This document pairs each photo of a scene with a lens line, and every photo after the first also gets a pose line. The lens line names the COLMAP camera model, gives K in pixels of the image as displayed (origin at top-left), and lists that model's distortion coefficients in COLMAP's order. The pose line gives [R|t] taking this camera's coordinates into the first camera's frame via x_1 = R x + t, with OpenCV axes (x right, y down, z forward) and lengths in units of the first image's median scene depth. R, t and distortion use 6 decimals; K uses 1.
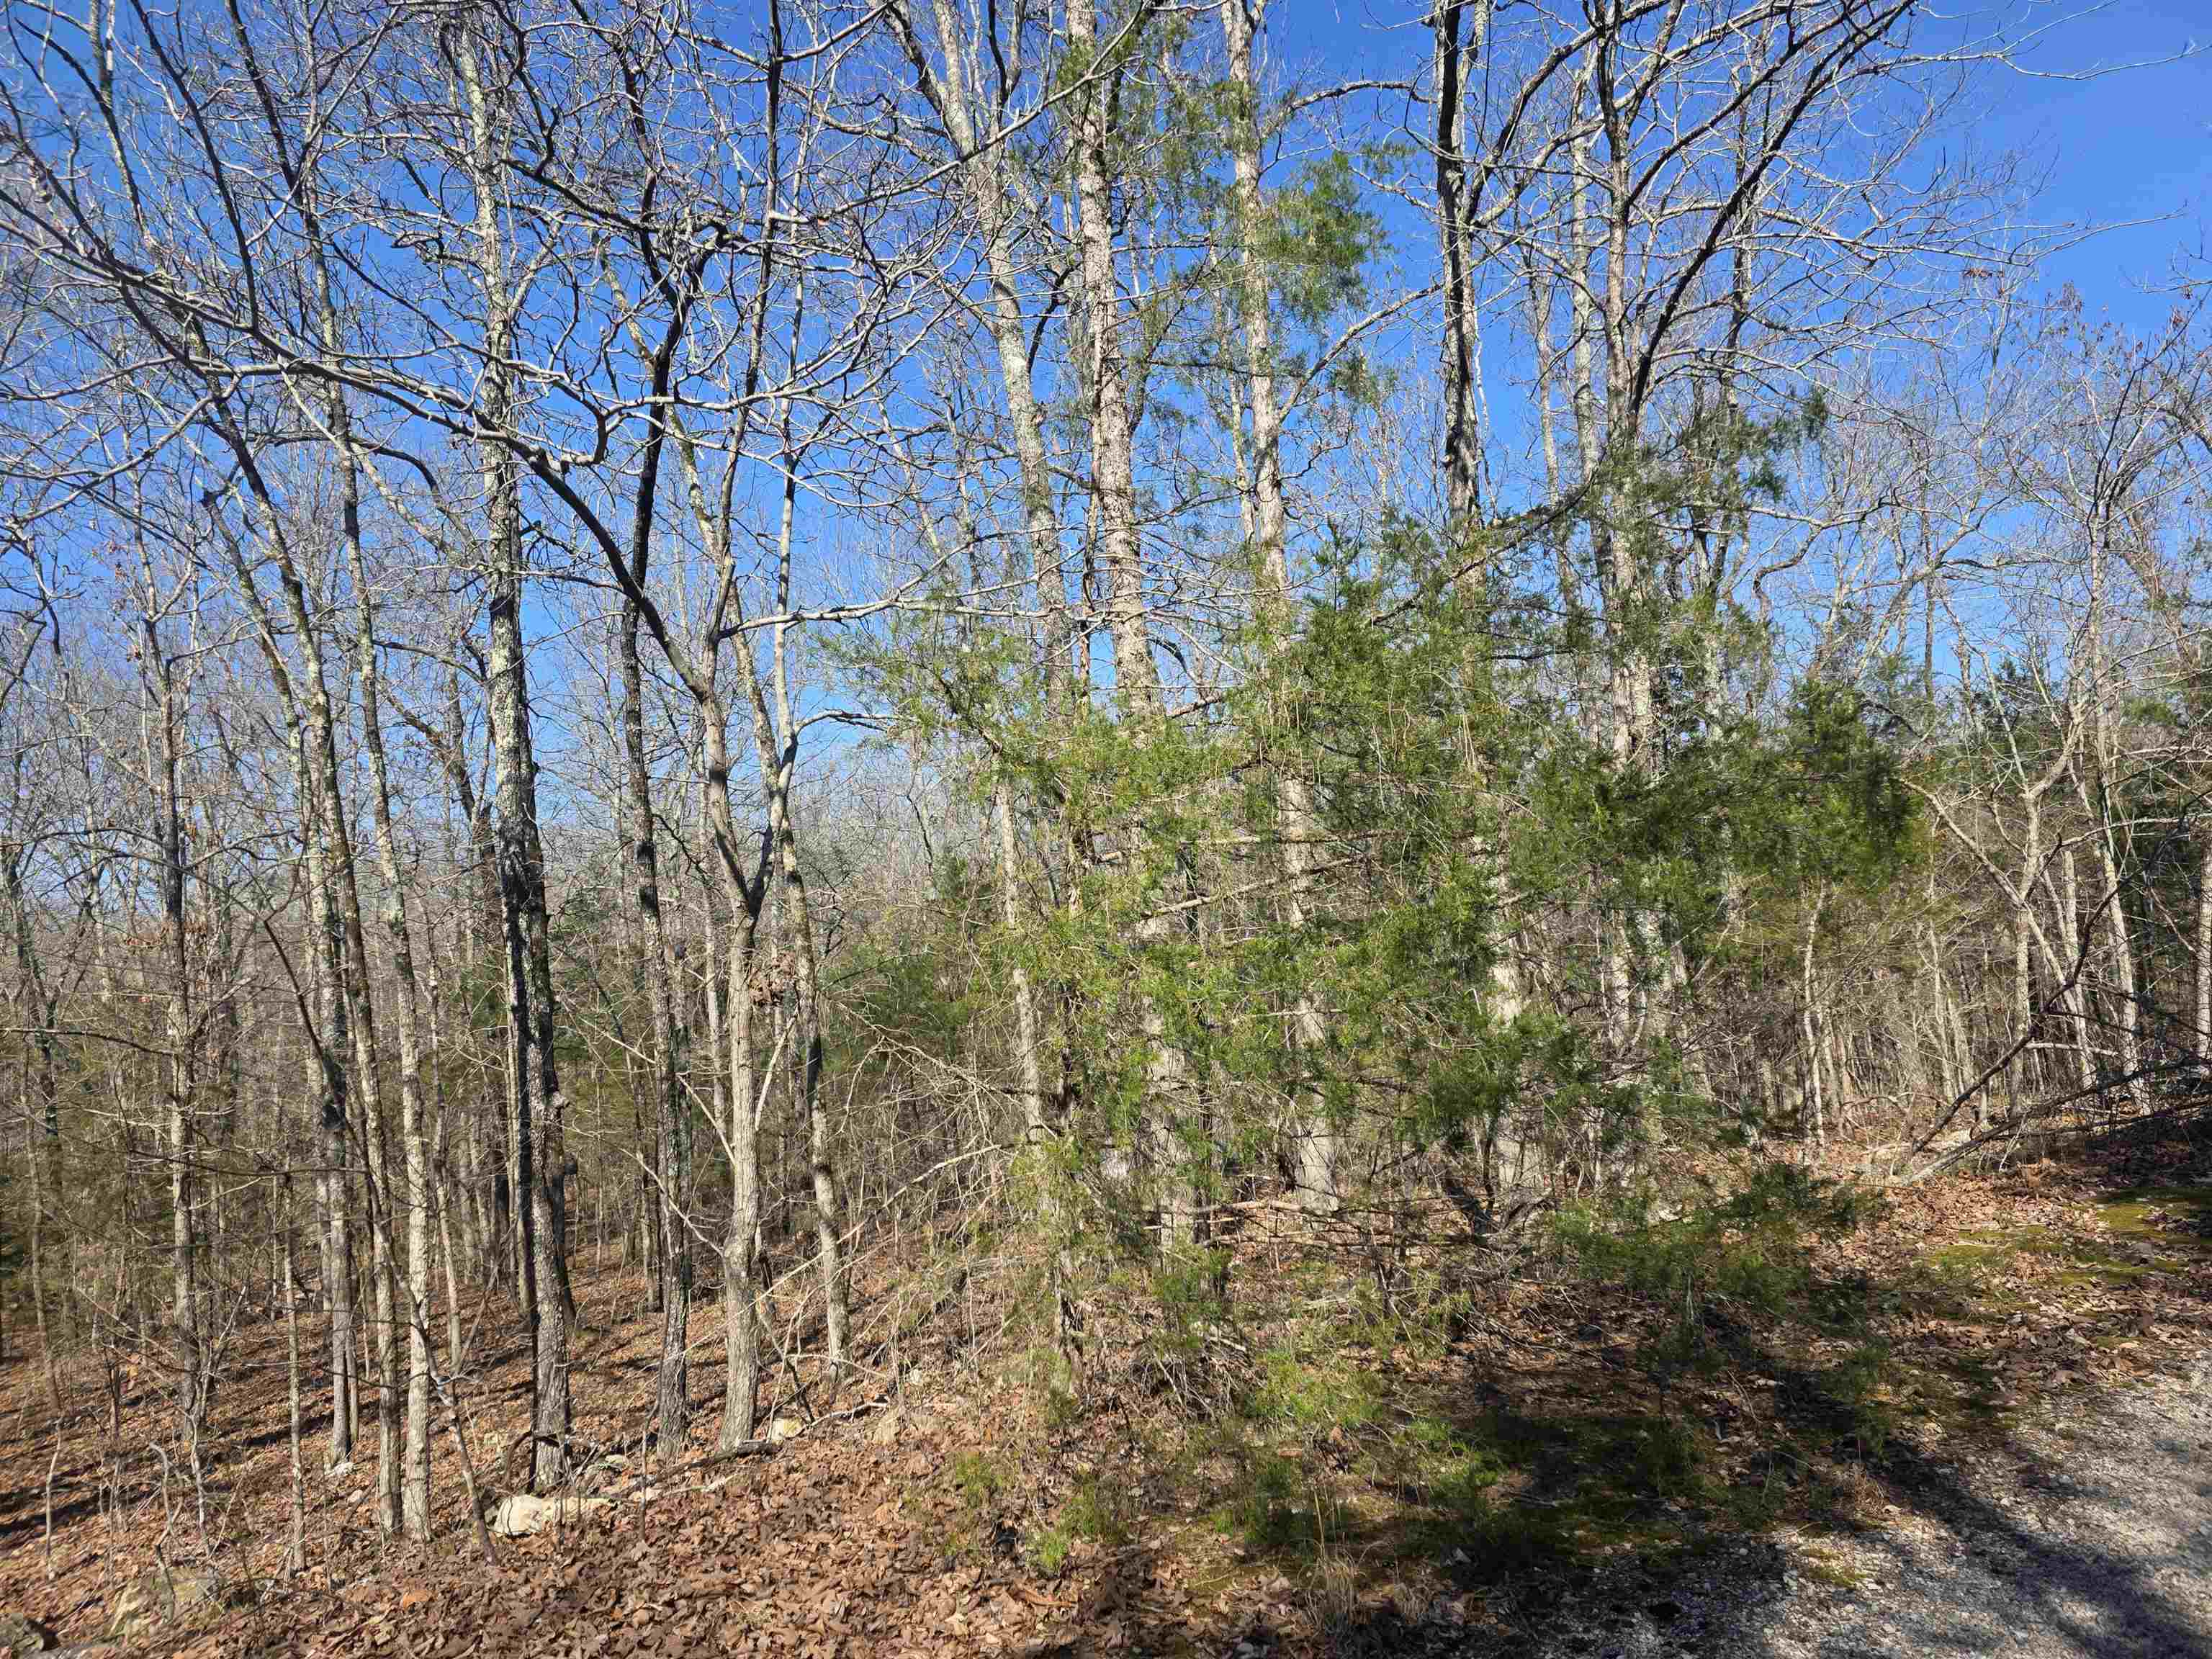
lens RADIAL K [[1449.4, 0, 1100.6], [0, 1449.4, 832.3], [0, 0, 1]] dist [0.050384, -0.048342]
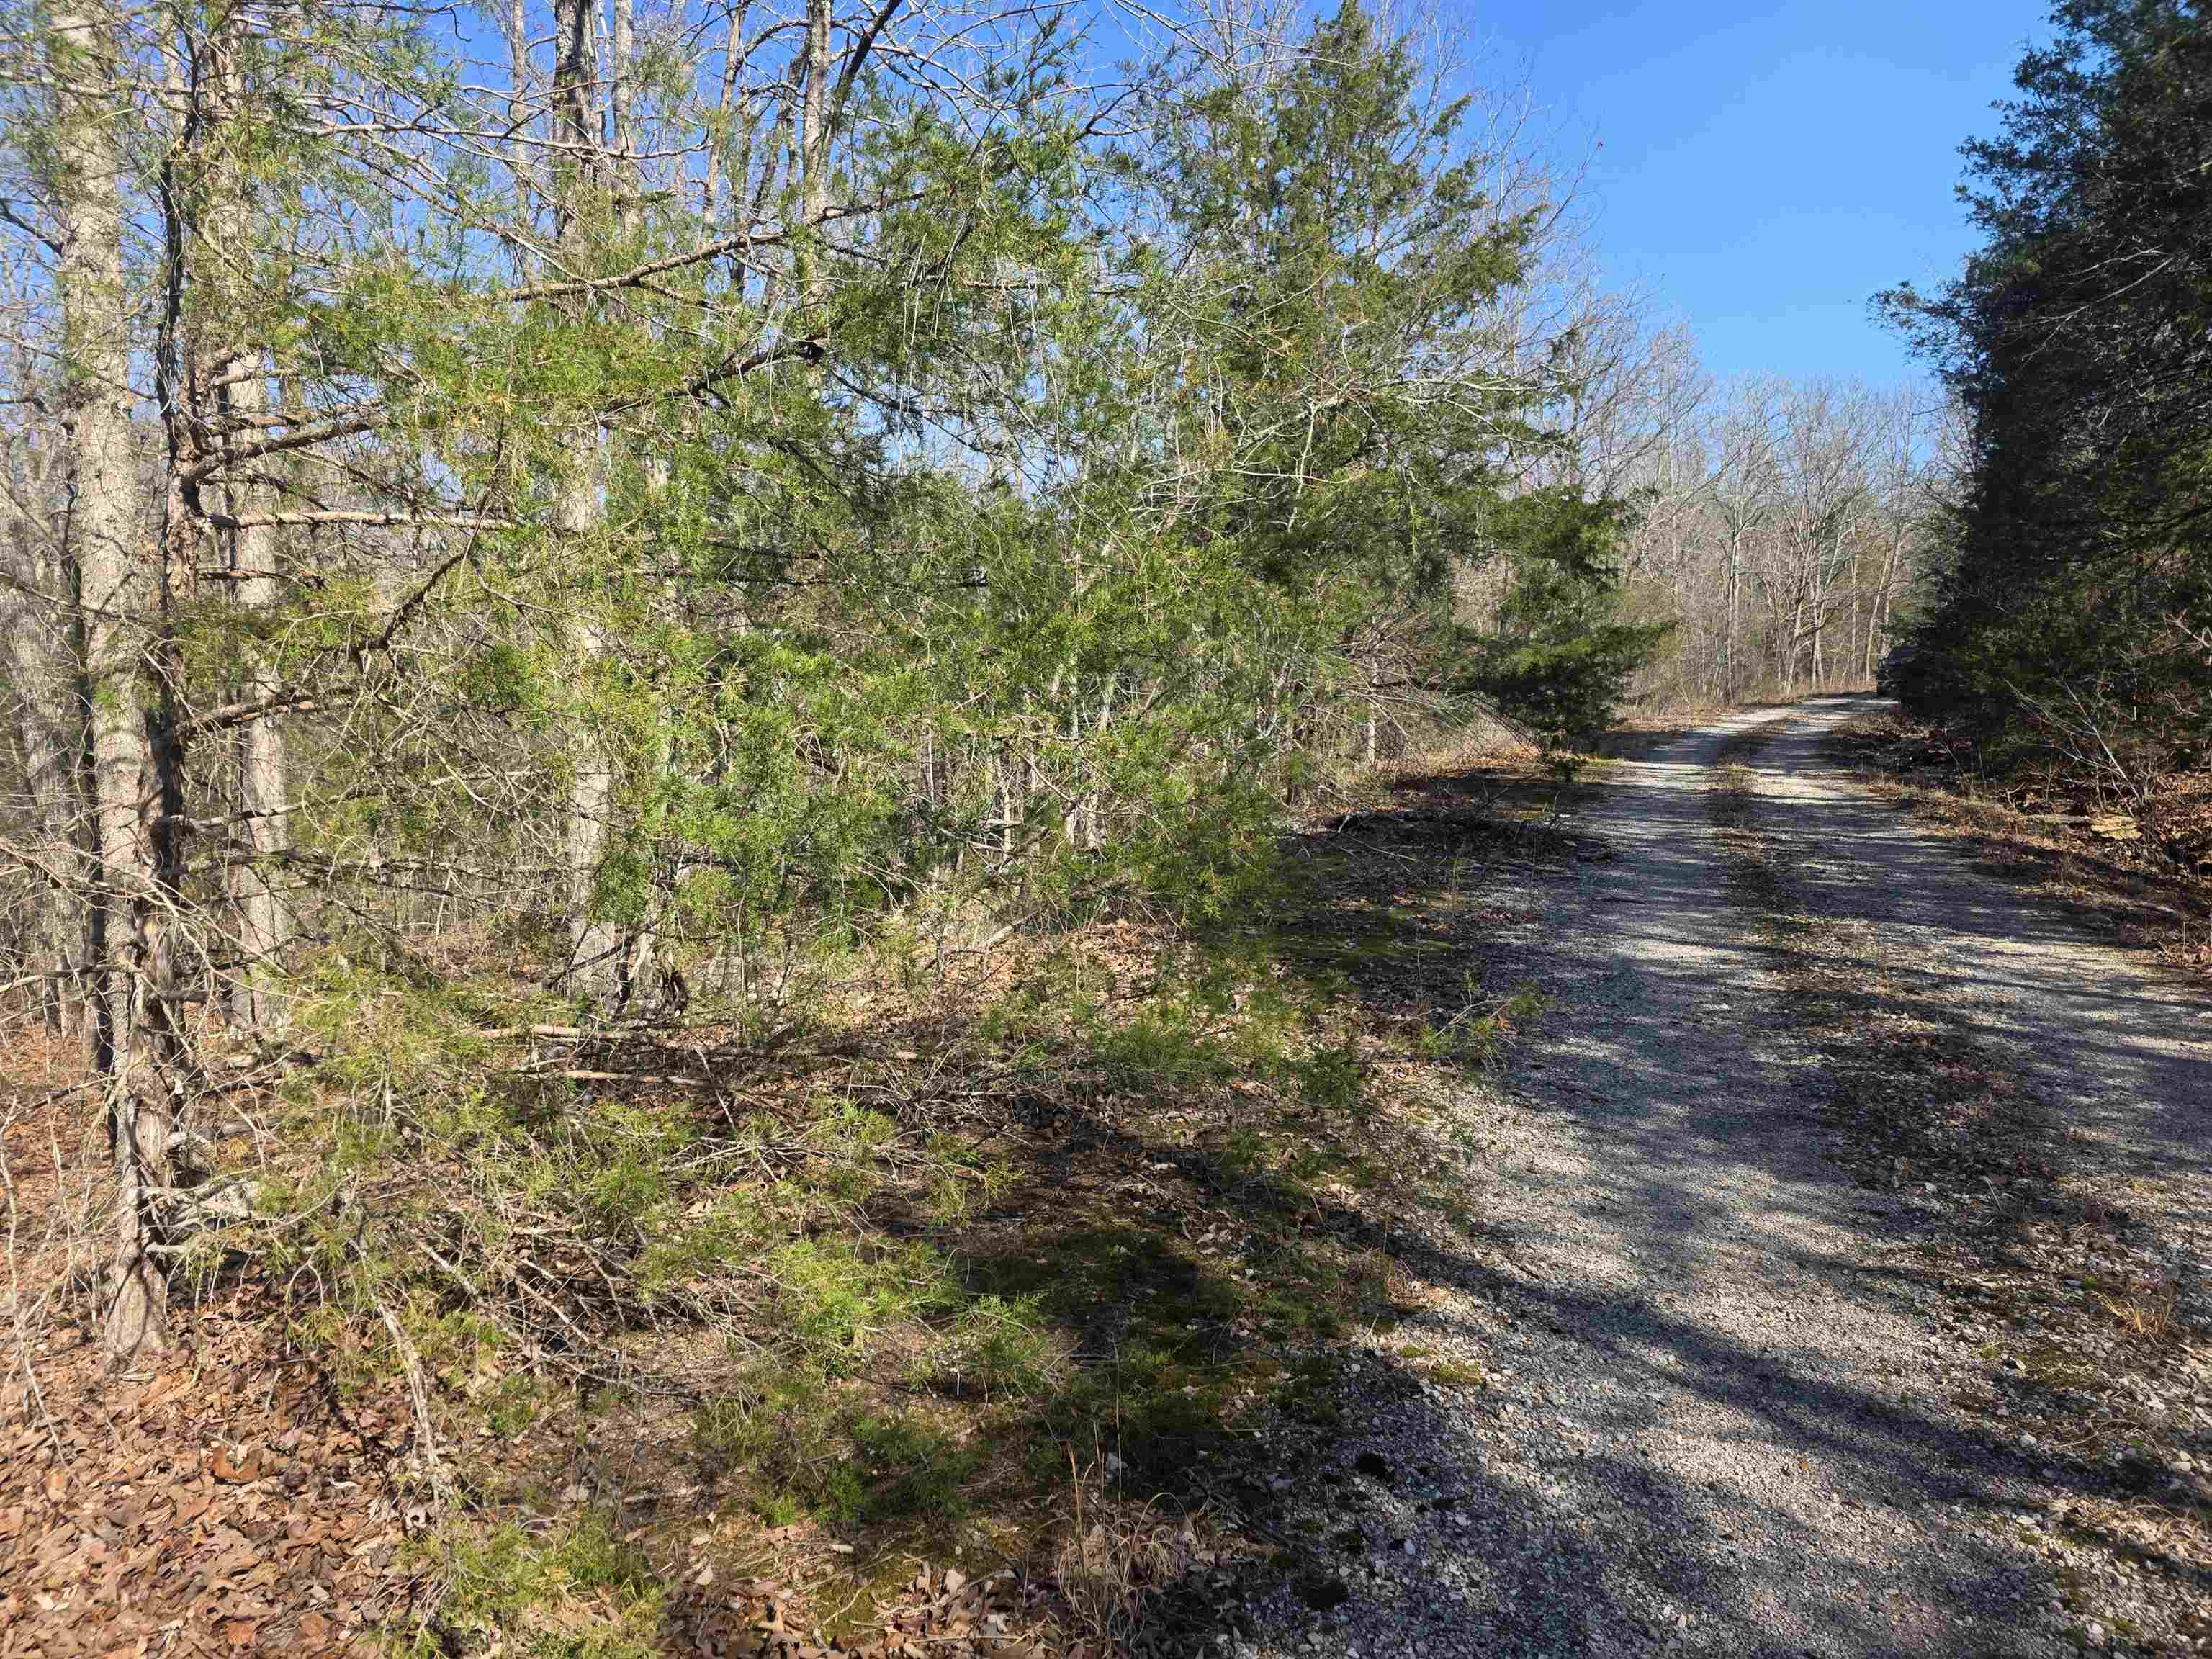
lens RADIAL K [[1449.4, 0, 1105.5], [0, 1449.4, 827.5], [0, 0, 1]] dist [0.050384, -0.048342]
pose [[0.734843, 0.001837, 0.678235, -0.153111], [-0.103670, 0.988550, 0.109646, 0.039346], [-0.670268, -0.150885, 0.726619, 0.260379]]
